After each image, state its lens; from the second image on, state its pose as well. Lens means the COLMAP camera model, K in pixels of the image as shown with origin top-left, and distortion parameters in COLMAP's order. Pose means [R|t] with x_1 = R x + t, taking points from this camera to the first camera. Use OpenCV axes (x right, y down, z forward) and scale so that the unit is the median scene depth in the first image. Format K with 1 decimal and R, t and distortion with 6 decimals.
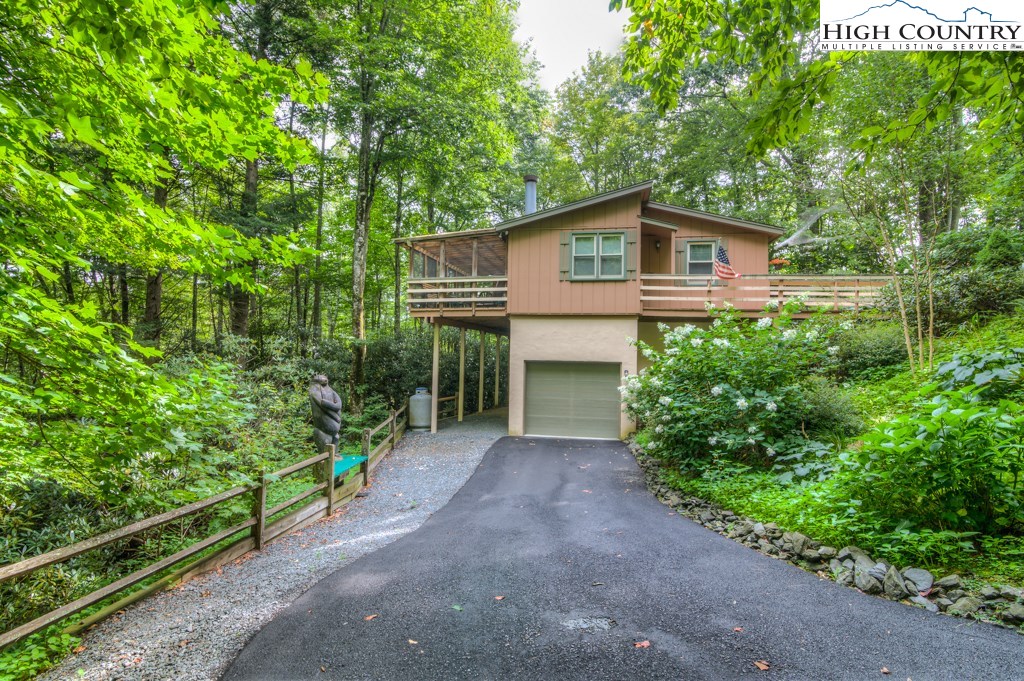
lens RADIAL K [[469.6, 0, 526.4], [0, 469.6, 341.0], [0, 0, 1]] dist [-0.016804, 0.001400]
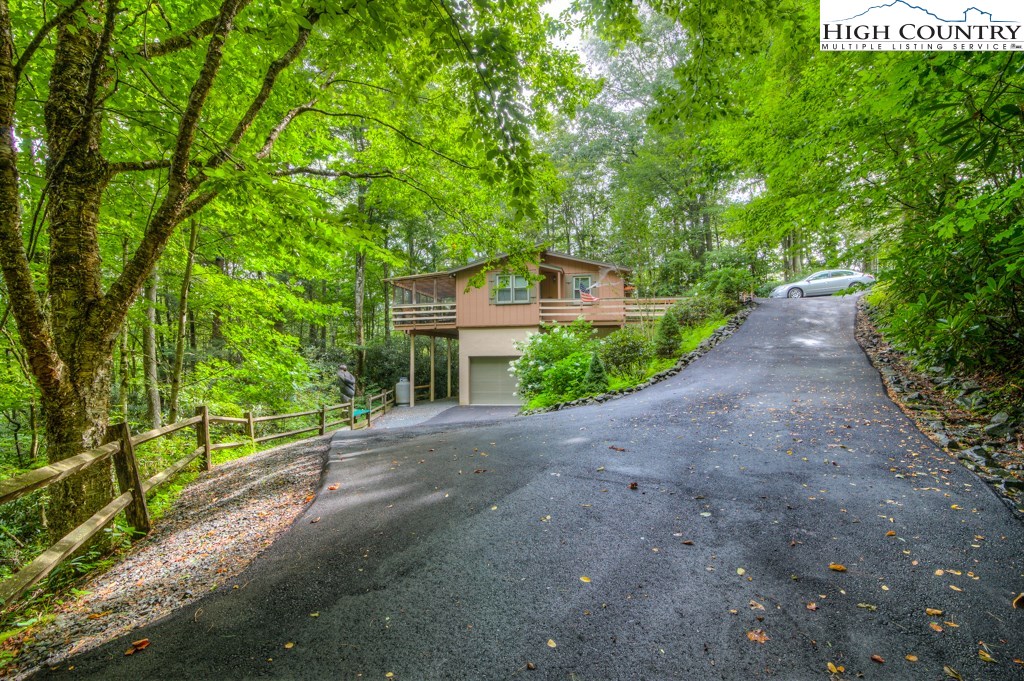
lens RADIAL K [[469.6, 0, 526.4], [0, 469.6, 341.0], [0, 0, 1]] dist [-0.016804, 0.001400]
pose [[0.999524, -0.027544, 0.013901, 0.162509], [0.027680, 0.999570, -0.009683, 0.010411], [-0.013629, 0.010063, 0.999856, -0.538618]]
